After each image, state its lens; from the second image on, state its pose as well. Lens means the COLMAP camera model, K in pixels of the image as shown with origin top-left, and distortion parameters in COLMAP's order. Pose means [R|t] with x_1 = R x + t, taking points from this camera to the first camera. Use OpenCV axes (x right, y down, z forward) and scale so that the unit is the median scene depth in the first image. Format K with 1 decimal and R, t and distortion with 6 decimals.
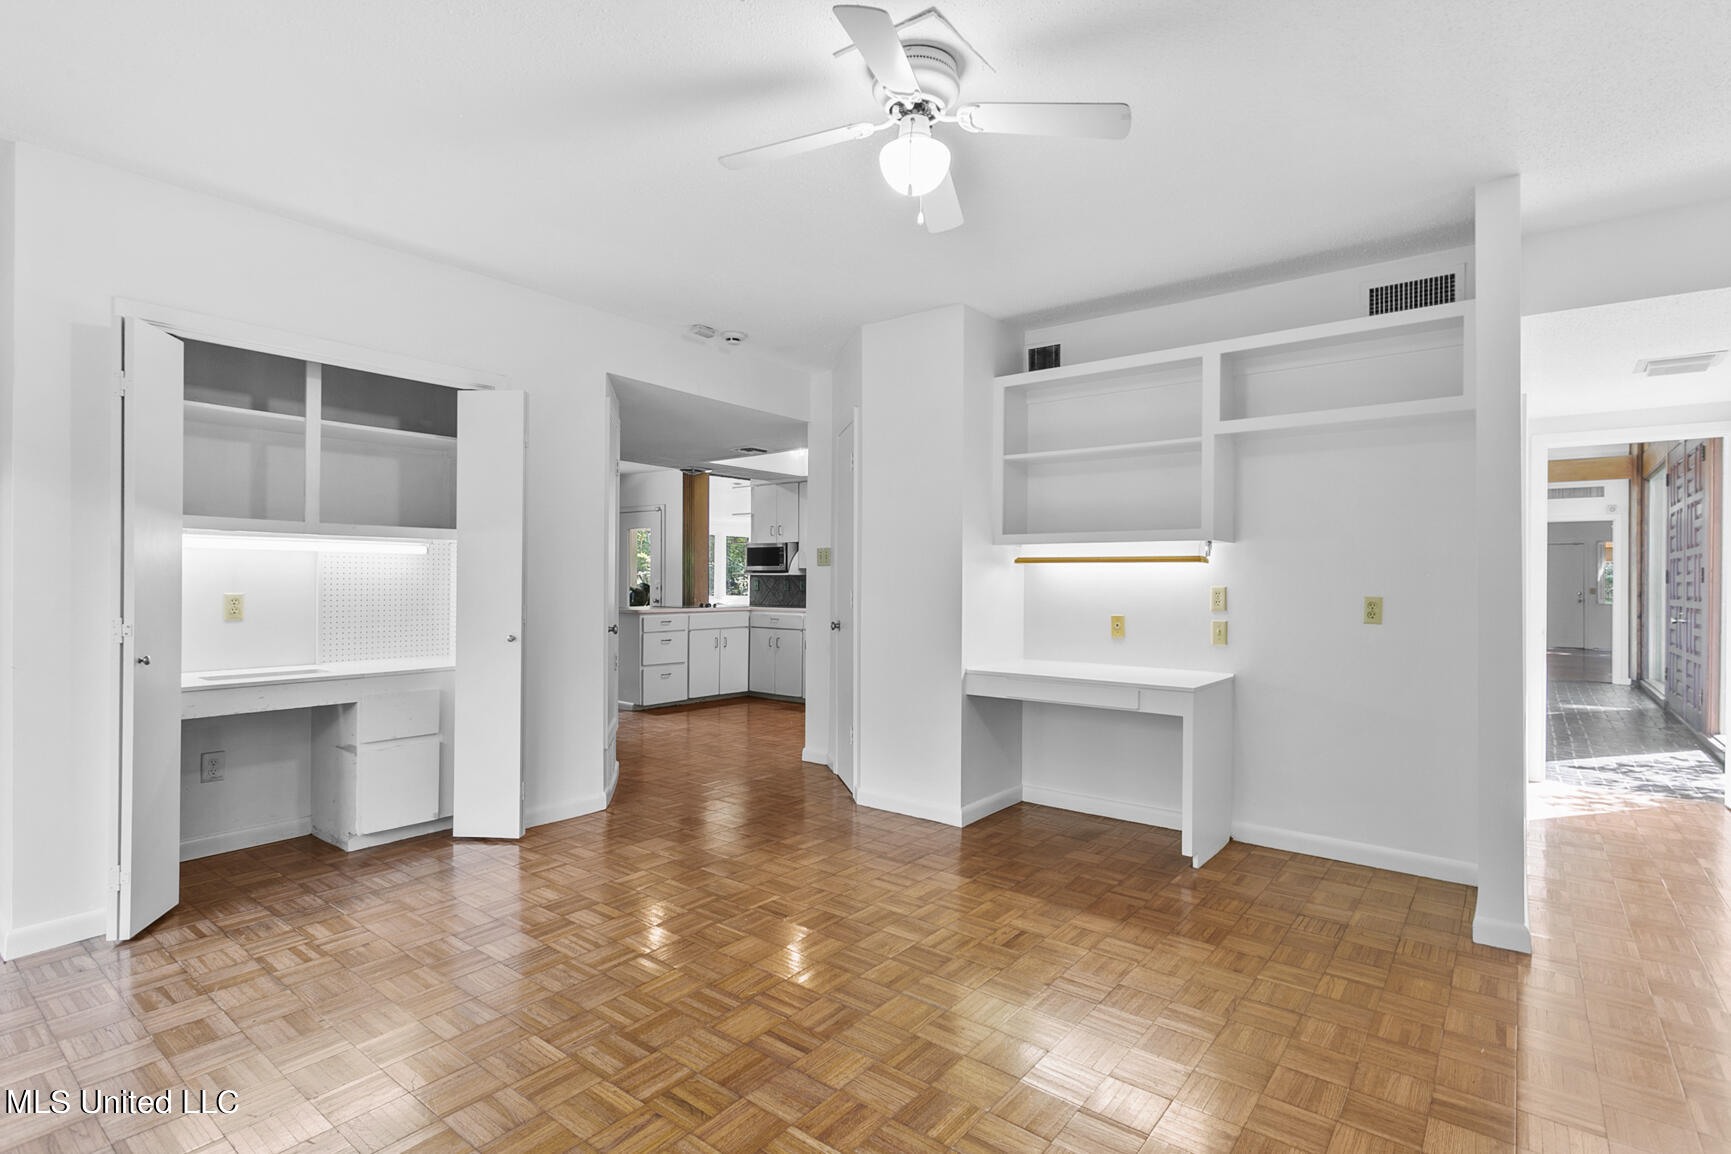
lens RADIAL K [[846.2, 0, 866.0], [0, 846.2, 580.6], [0, 0, 1]] dist [-0.000317, -0.000428]
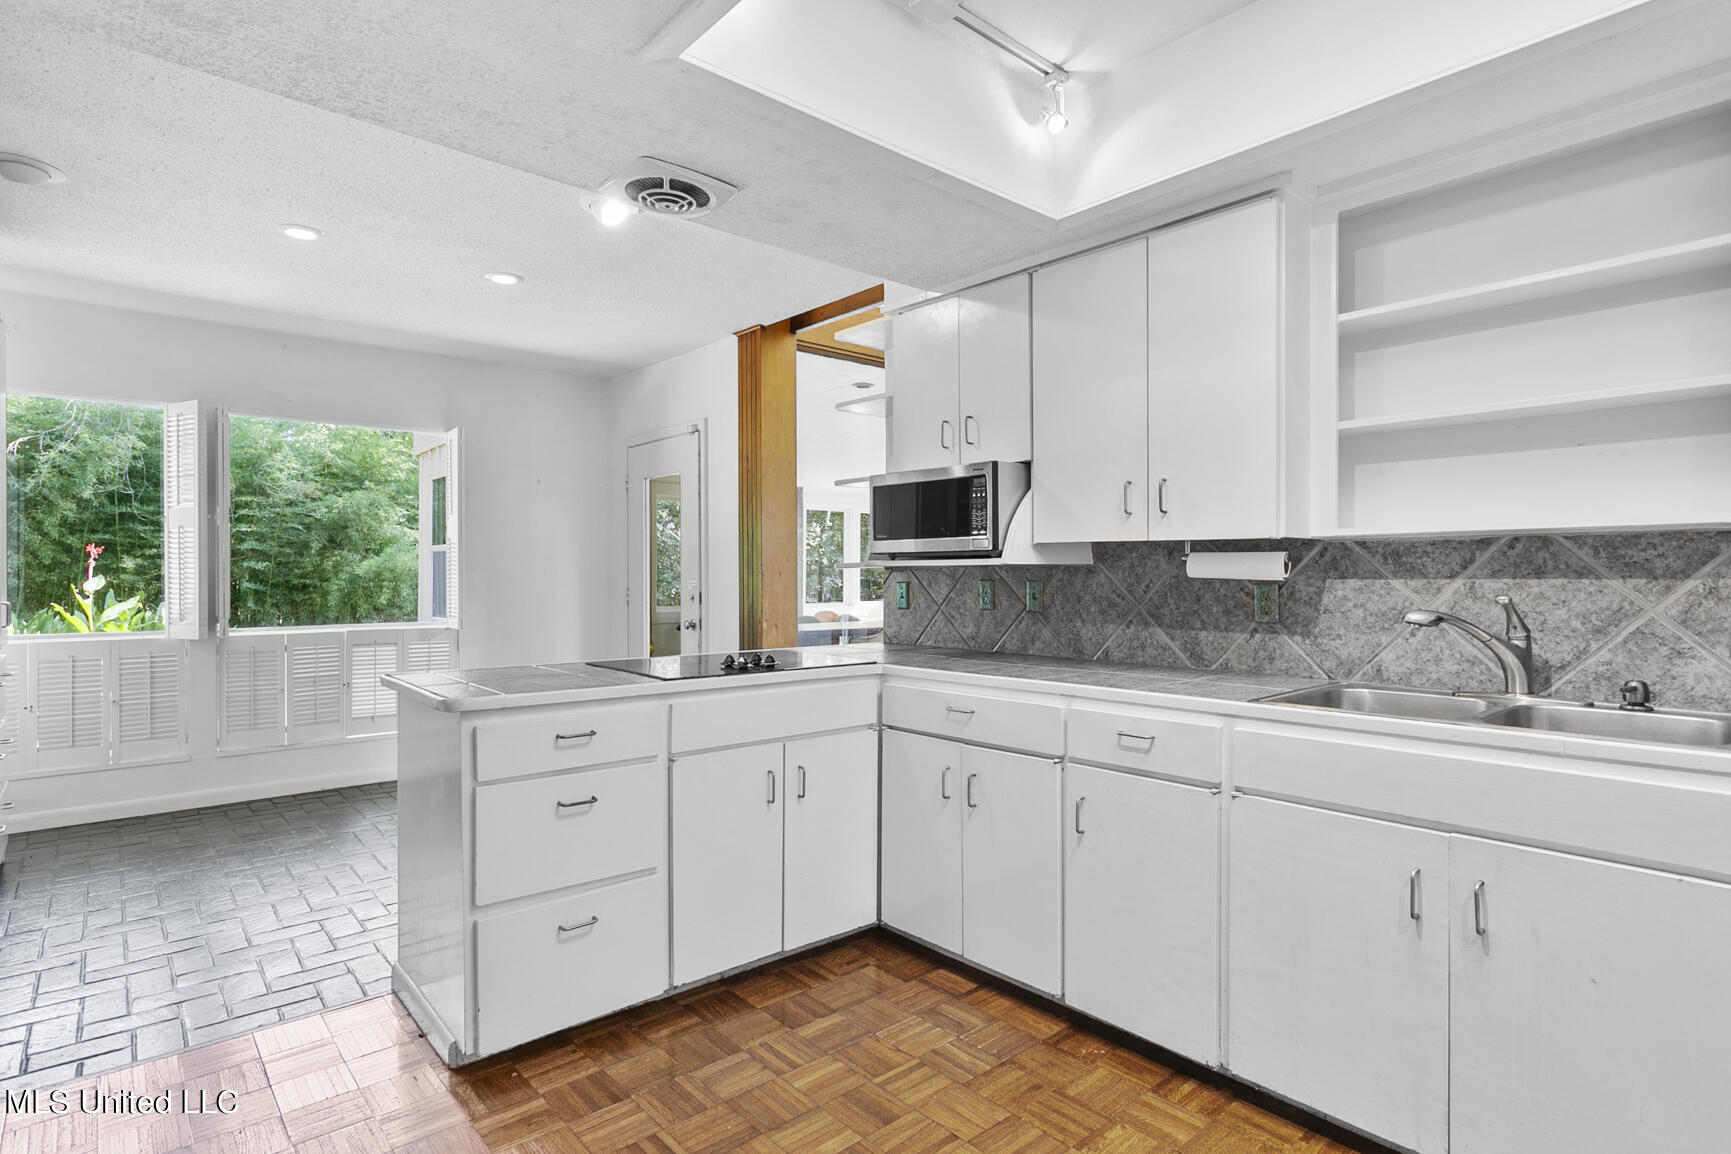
lens RADIAL K [[890.2, 0, 860.3], [0, 890.2, 573.5], [0, 0, 1]] dist [-0.006992, -0.000797]
pose [[0.983555, -0.007283, -0.180461, -0.083242], [0.006842, 0.999972, -0.003066, -0.002768], [0.180478, 0.001781, 0.983577, 0.664272]]
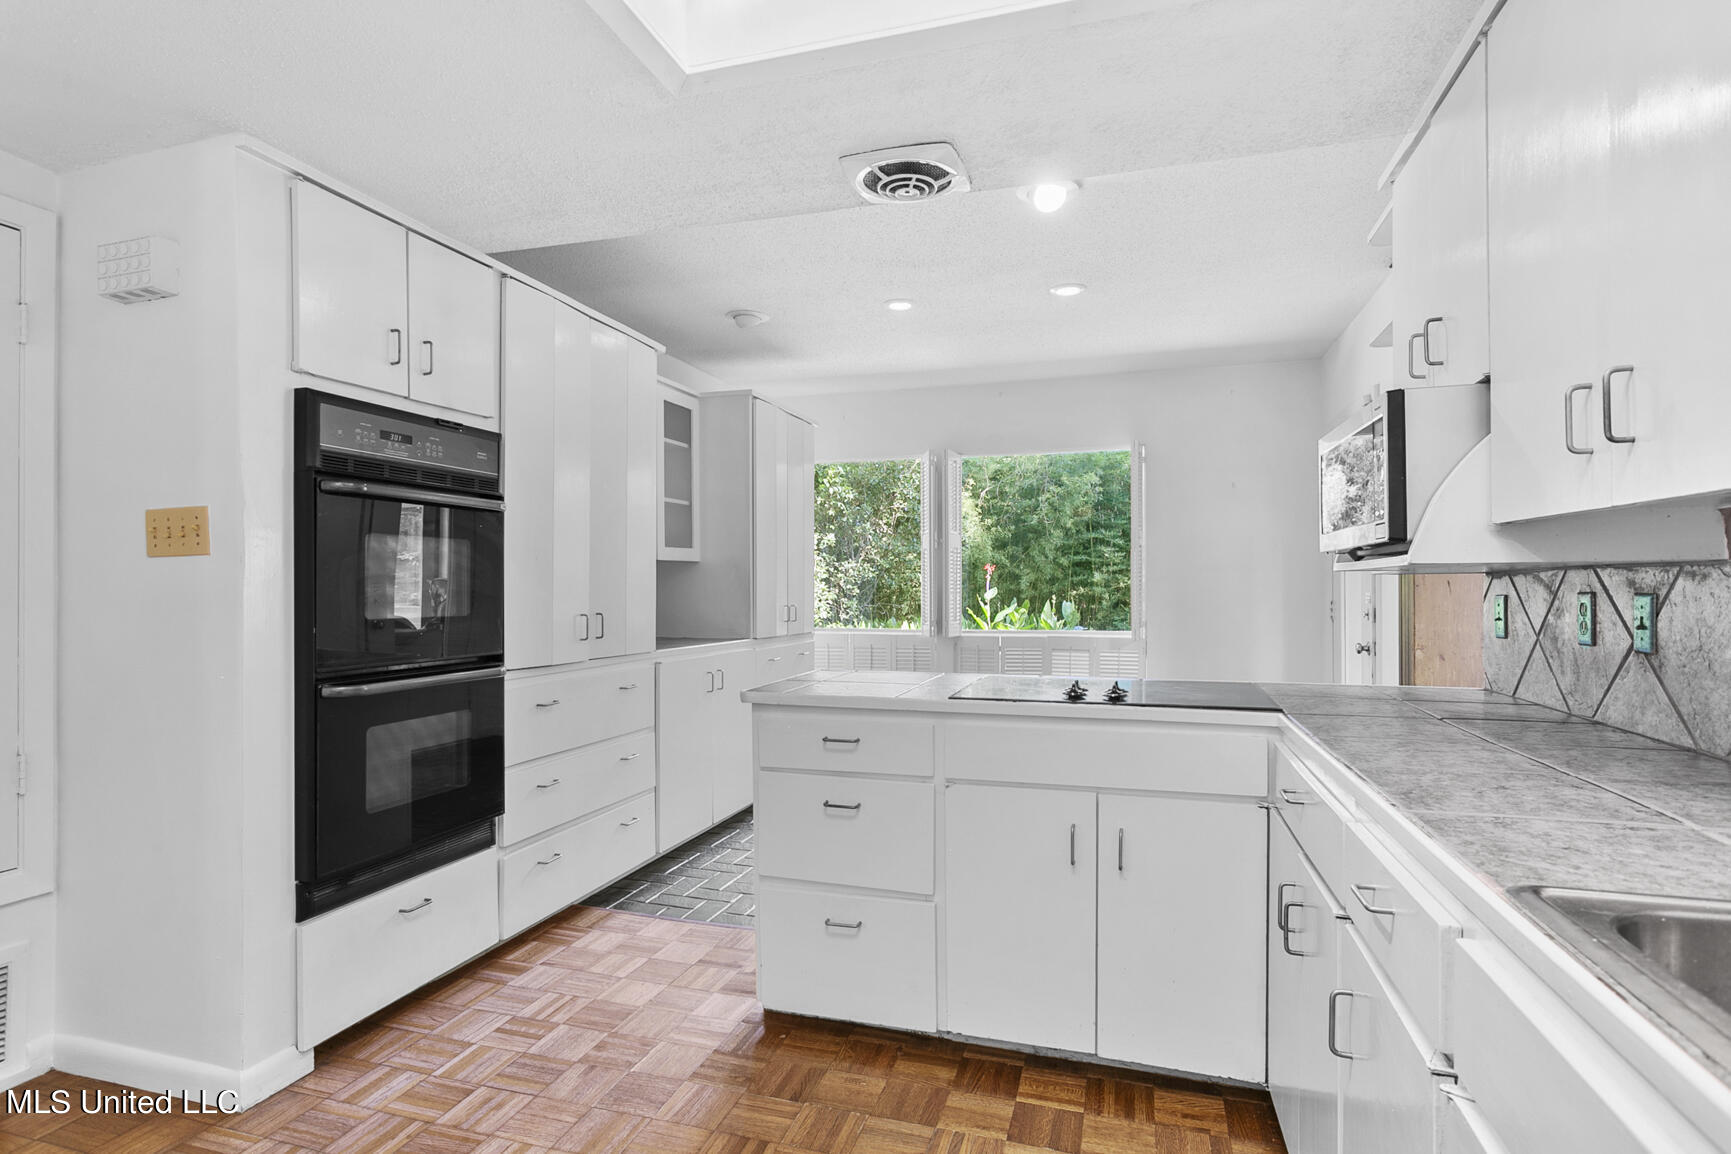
lens RADIAL K [[890.2, 0, 860.3], [0, 890.2, 587.2], [0, 0, 1]] dist [-0.006992, -0.000797]
pose [[0.355386, -0.008200, -0.934684, 0.043996], [0.004173, 0.999965, -0.007187, -0.001123], [0.934710, -0.001346, 0.355408, 0.817706]]
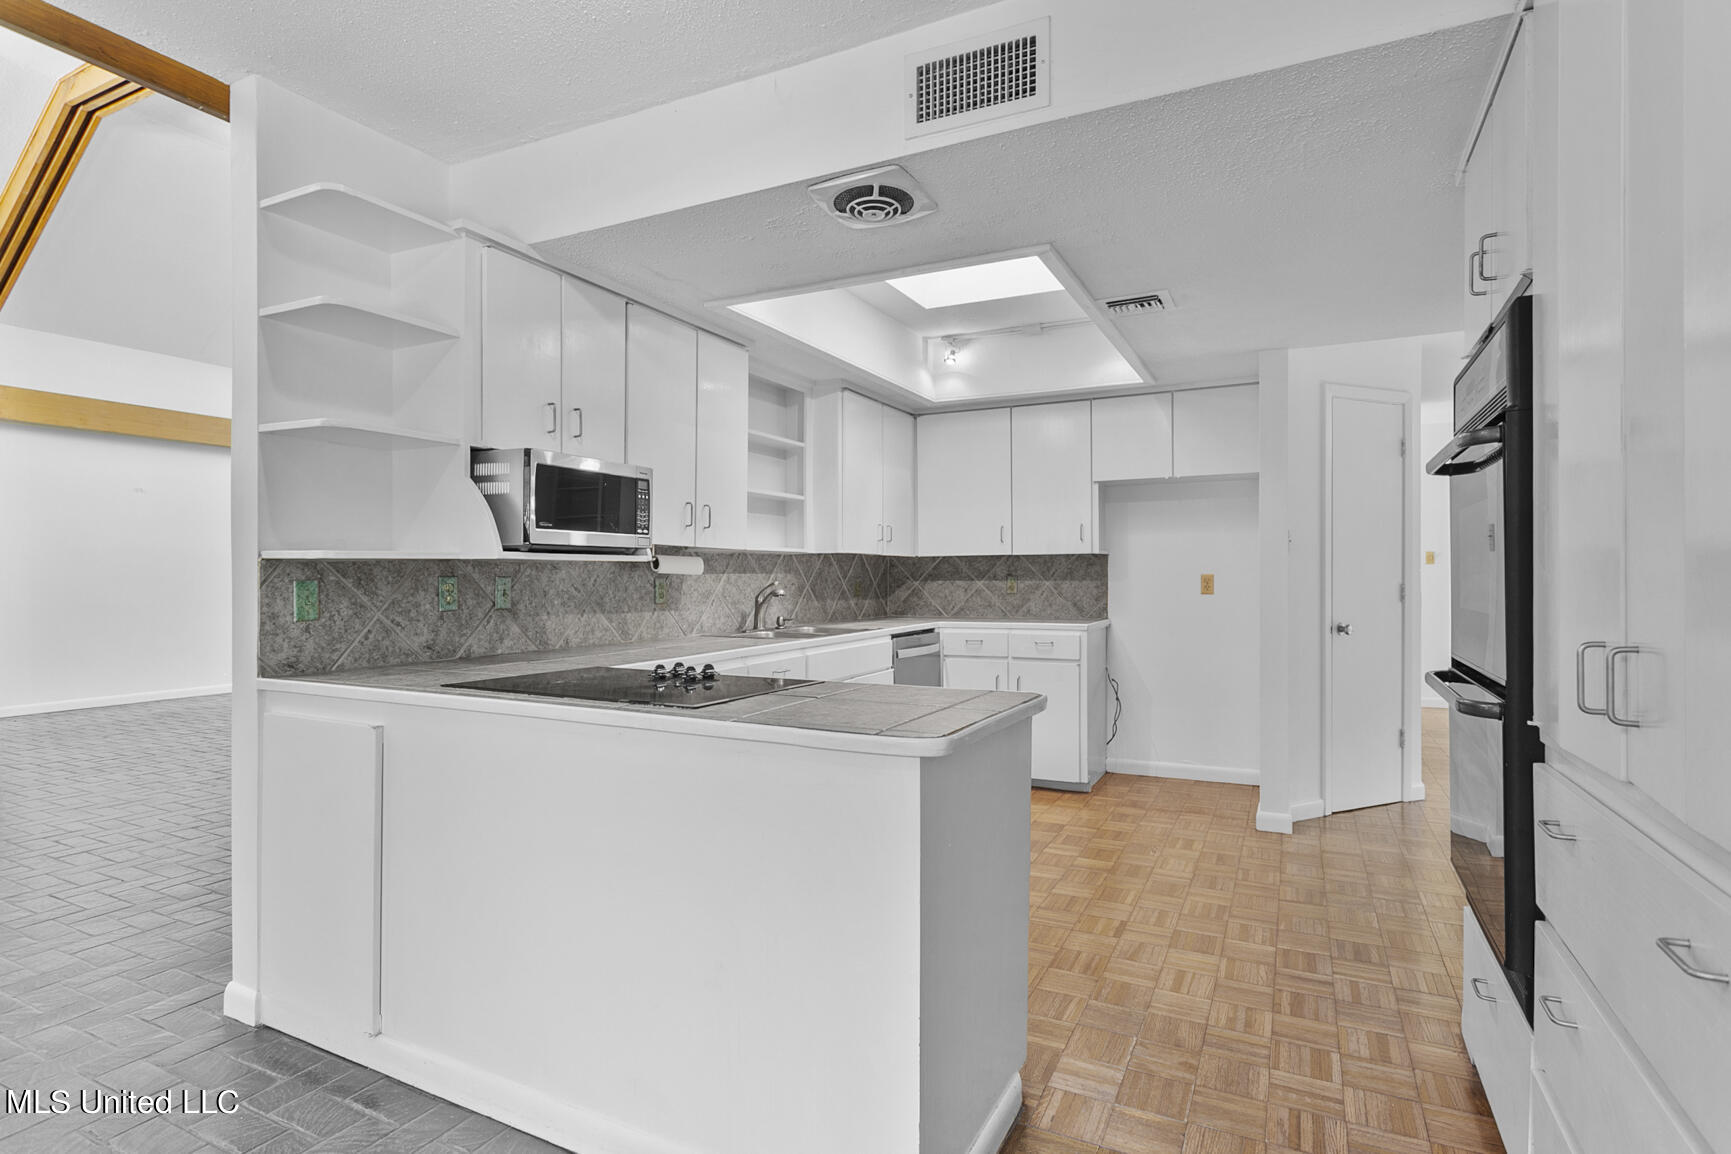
lens RADIAL K [[890.2, 0, 865.7], [0, 890.2, 577.7], [0, 0, 1]] dist [-0.006992, -0.000797]
pose [[-0.207108, -0.010686, 0.978260, -0.467574], [-0.002107, 0.999943, 0.010477, -0.004037], [-0.978316, 0.000108, -0.207119, 0.982726]]
